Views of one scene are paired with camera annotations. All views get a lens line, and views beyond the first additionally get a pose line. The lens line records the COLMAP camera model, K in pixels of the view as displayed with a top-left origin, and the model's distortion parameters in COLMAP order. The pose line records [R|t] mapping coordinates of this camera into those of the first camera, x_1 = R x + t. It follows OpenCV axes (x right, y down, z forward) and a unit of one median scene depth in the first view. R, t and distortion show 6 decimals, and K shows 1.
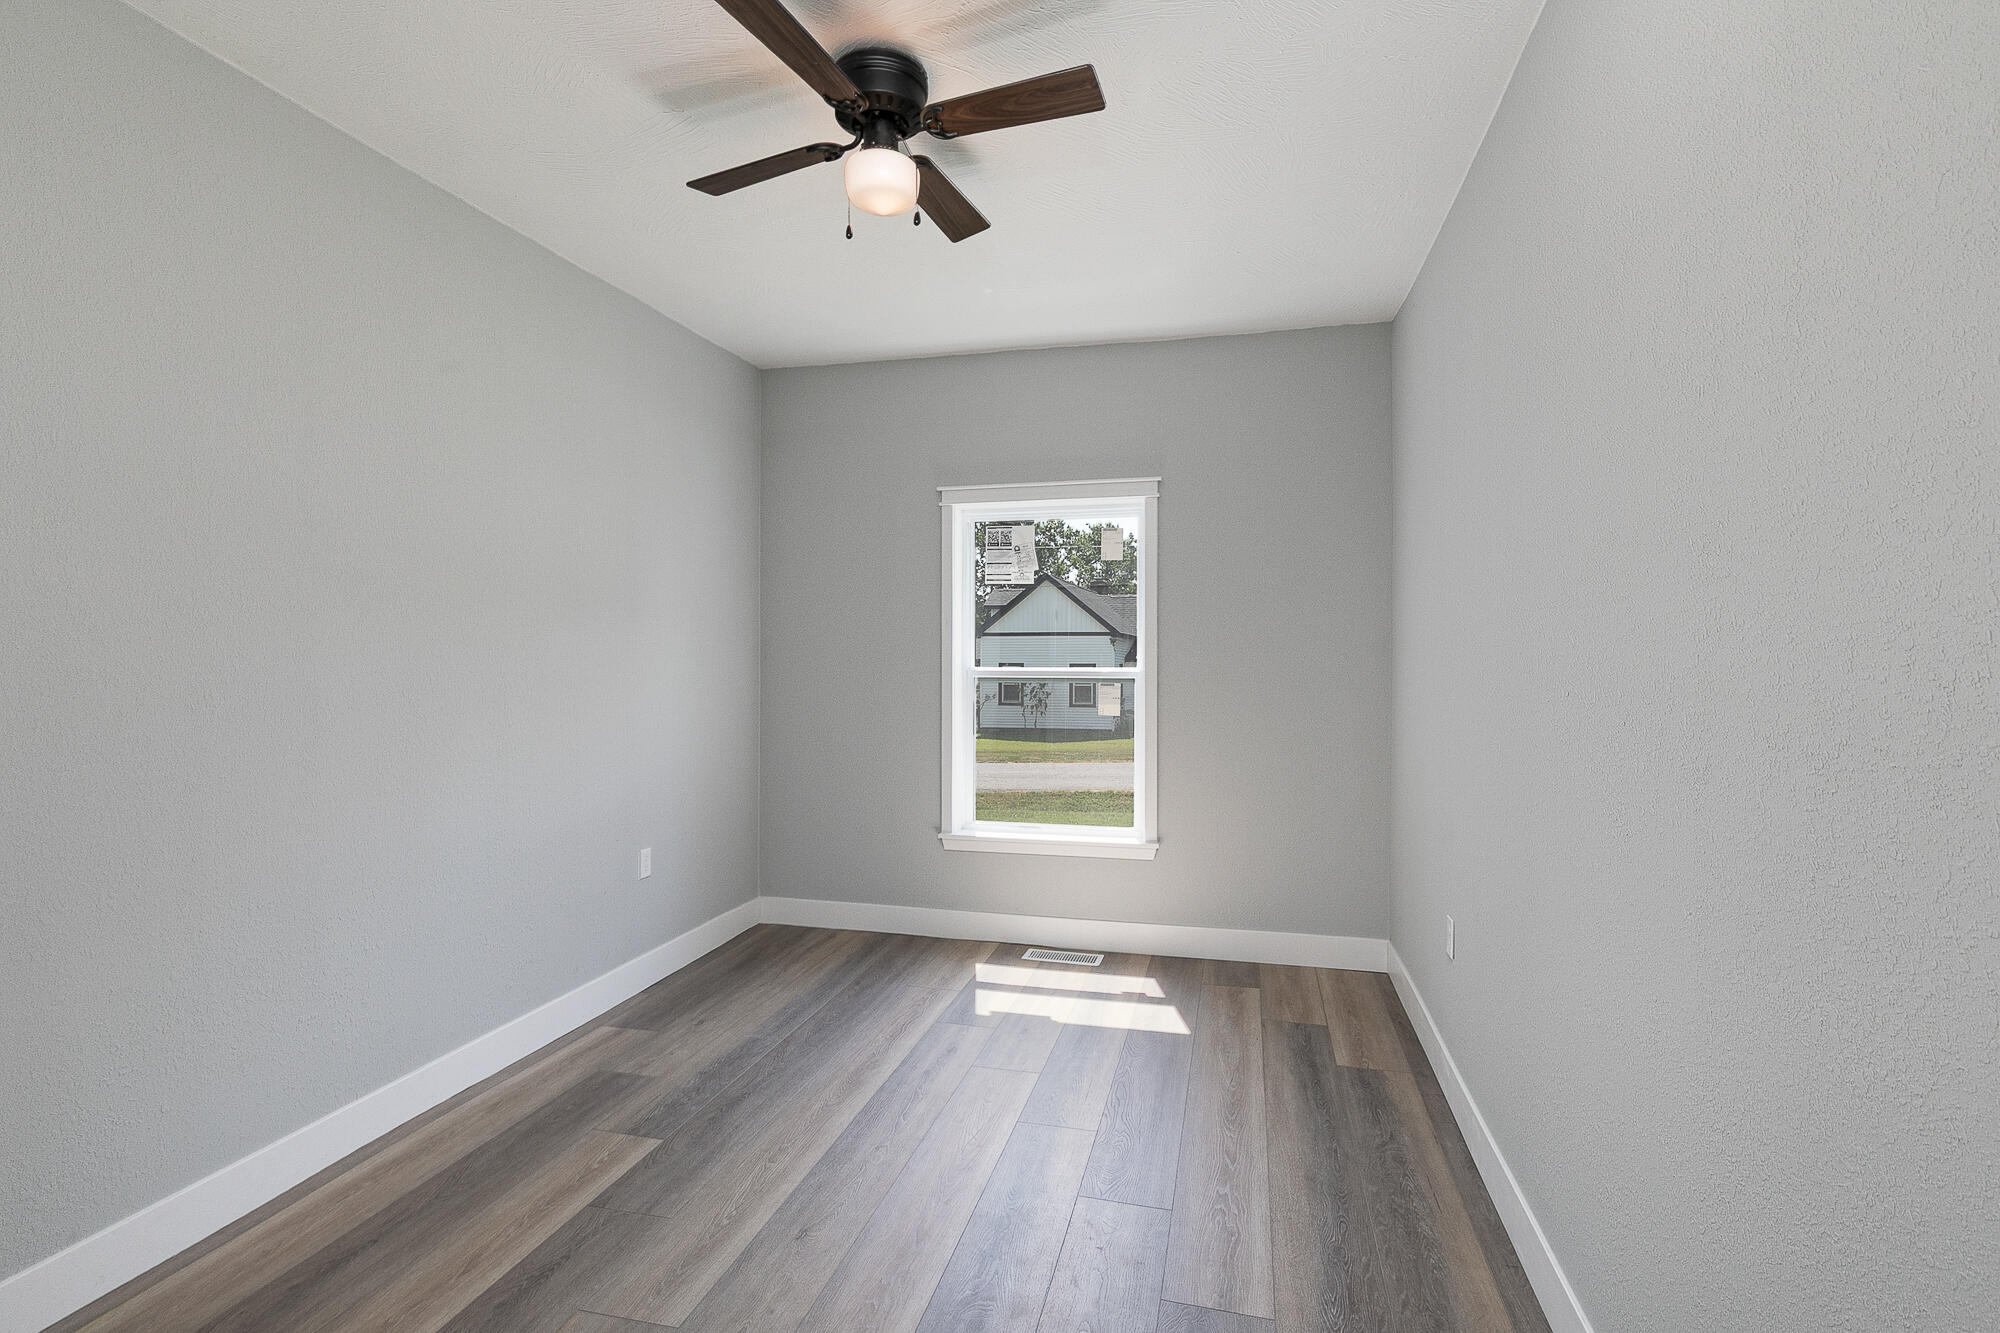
lens RADIAL K [[943.4, 0, 998.8], [0, 943.4, 682.4], [0, 0, 1]] dist [0.002261, -0.000090]
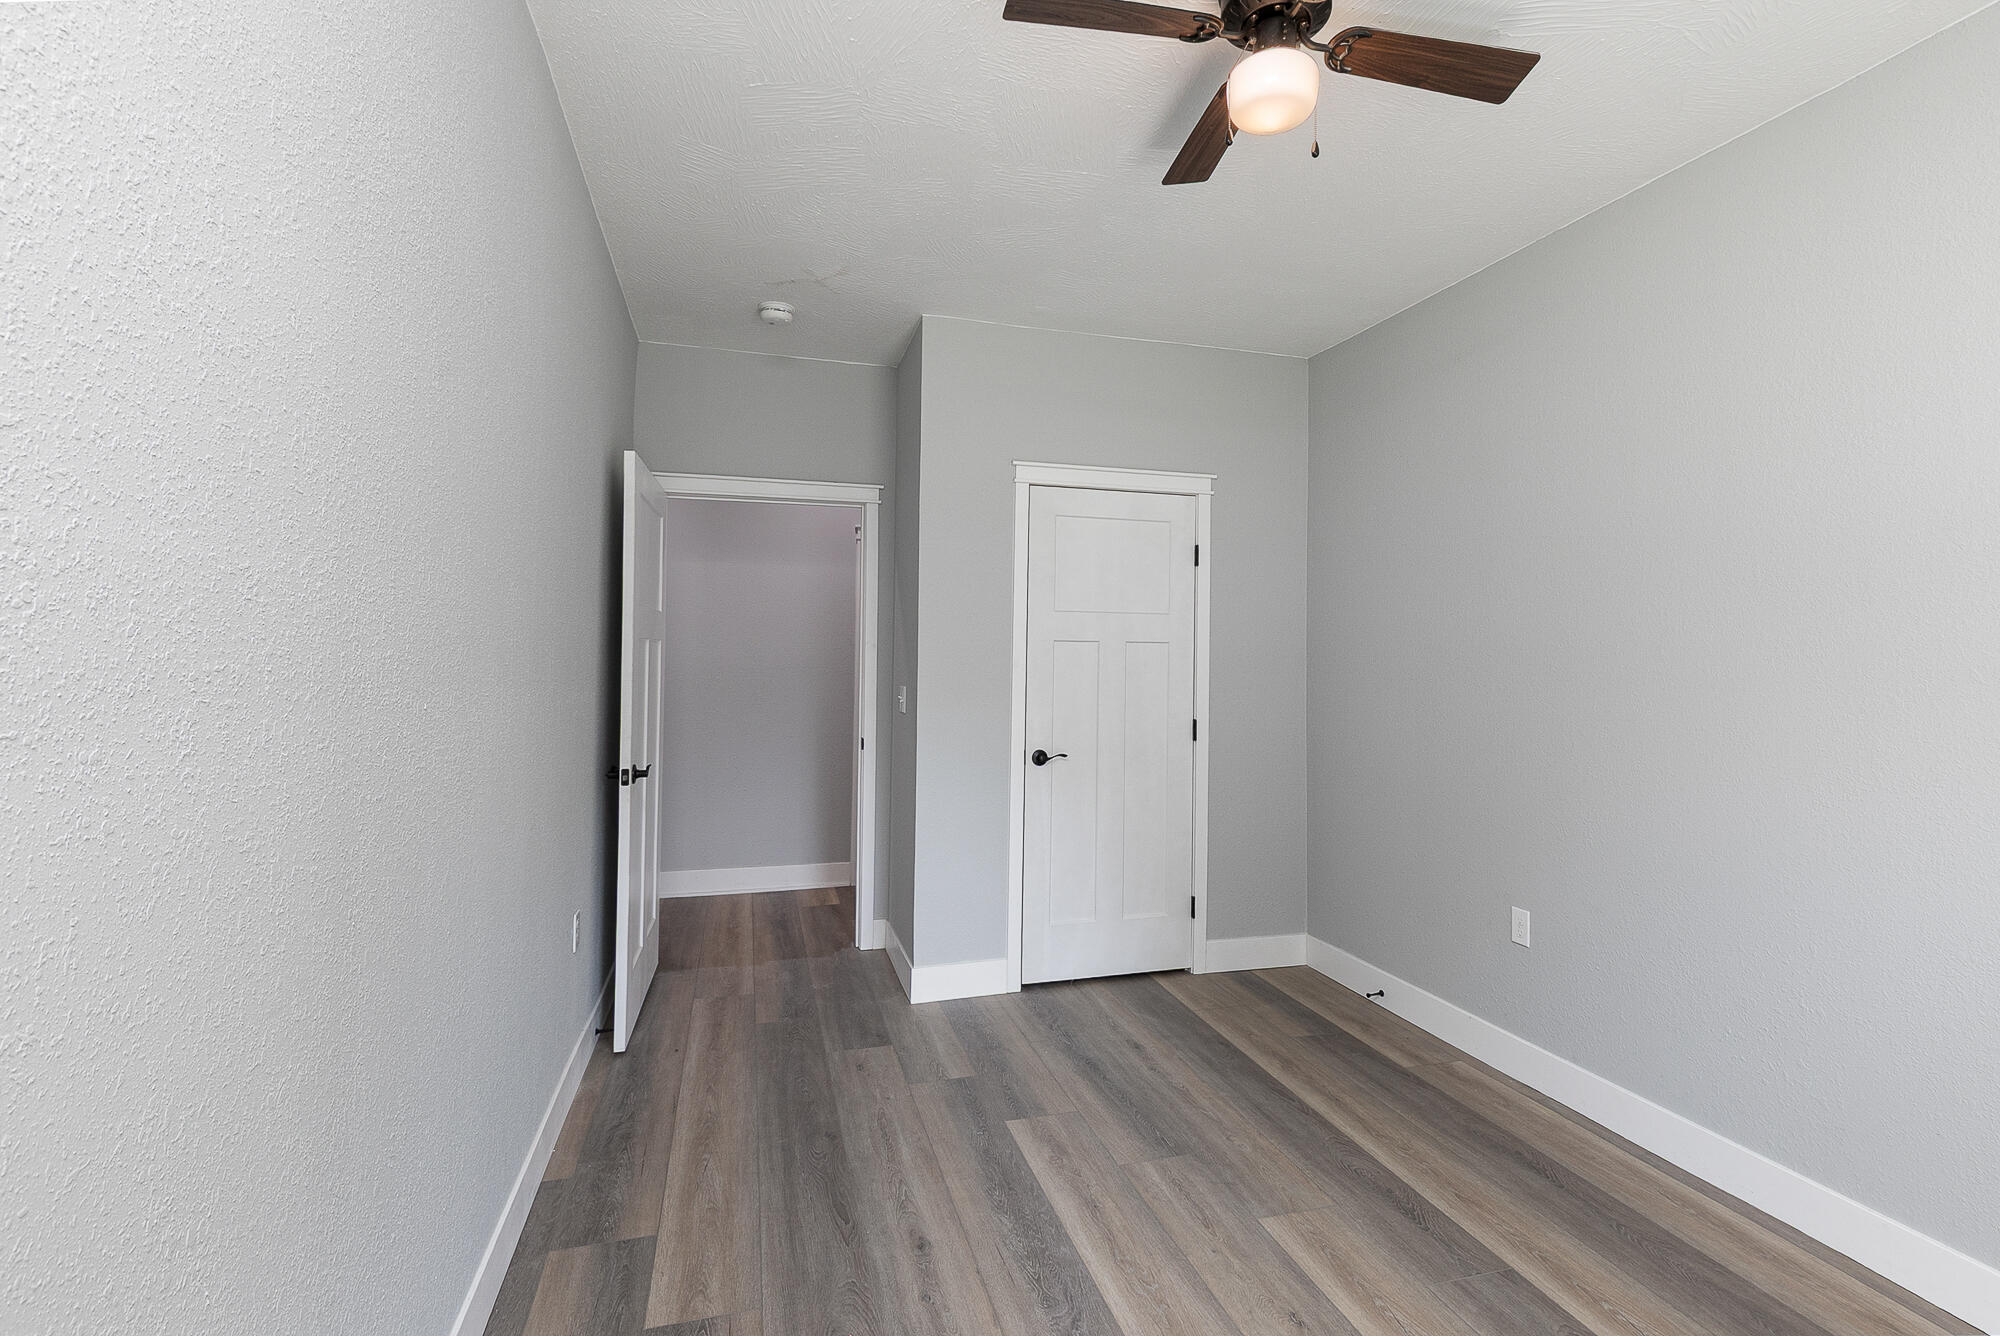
lens RADIAL K [[943.4, 0, 1010.0], [0, 943.4, 633.9], [0, 0, 1]] dist [0.002261, -0.000090]
pose [[-0.867934, -0.014703, -0.496462, 0.510860], [-0.016657, 0.999861, -0.000492, -0.063662], [0.496401, 0.007842, -0.868058, 1.738730]]
